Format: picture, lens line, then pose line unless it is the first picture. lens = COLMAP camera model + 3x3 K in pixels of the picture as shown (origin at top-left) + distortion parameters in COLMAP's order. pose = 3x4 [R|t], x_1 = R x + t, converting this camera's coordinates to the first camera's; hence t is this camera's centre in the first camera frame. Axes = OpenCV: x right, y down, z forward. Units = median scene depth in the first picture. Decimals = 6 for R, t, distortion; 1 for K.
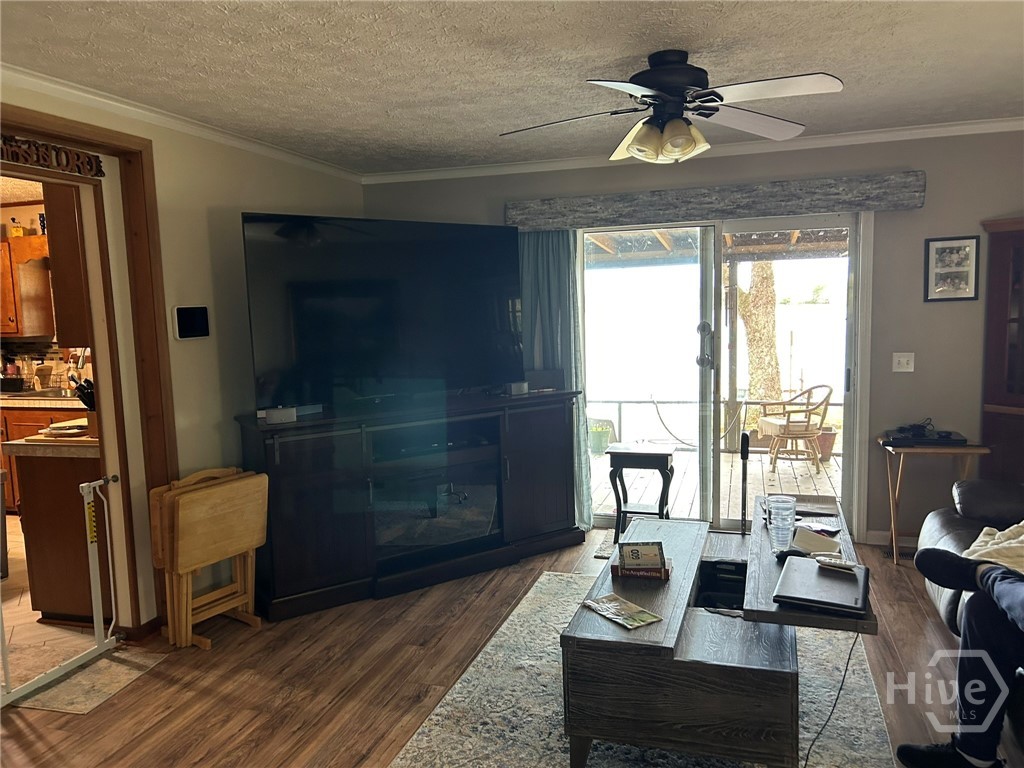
lens RADIAL K [[767.0, 0, 515.5], [0, 767.0, 385.0], [0, 0, 1]] dist [0.080555, -0.096896]
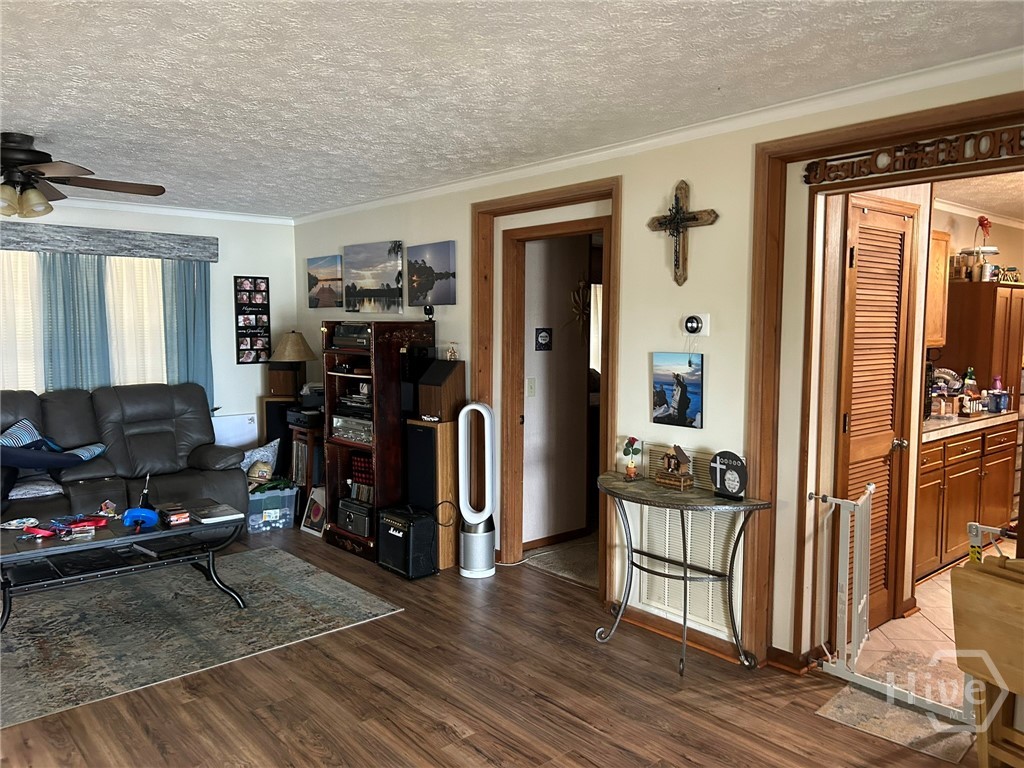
lens RADIAL K [[767.0, 0, 515.5], [0, 767.0, 385.0], [0, 0, 1]] dist [0.080555, -0.096896]
pose [[-0.534342, 0.090805, -0.840377, 0.398638], [-0.080545, 0.984219, 0.157560, -0.109915], [0.841422, 0.151879, -0.518596, 0.941543]]
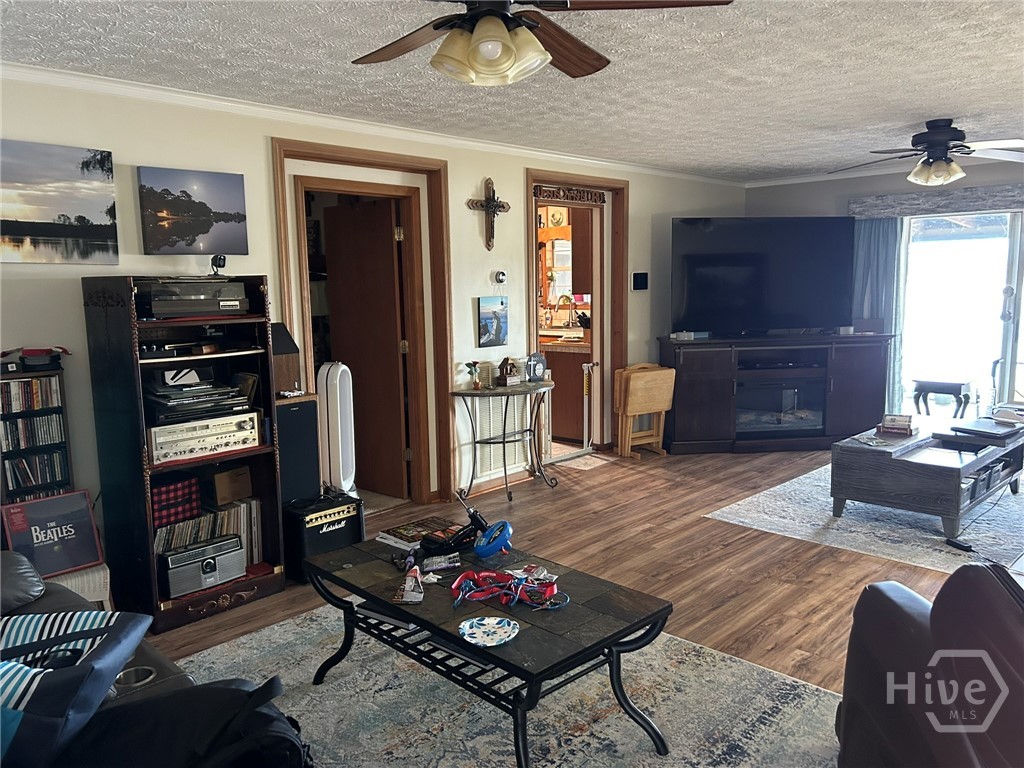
lens RADIAL K [[767.0, 0, 515.5], [0, 767.0, 385.0], [0, 0, 1]] dist [0.080555, -0.096896]
pose [[0.889631, 0.075039, -0.450472, 0.149777], [-0.057013, 0.996940, 0.053475, 0.082108], [0.453106, -0.021890, 0.891188, -0.740971]]
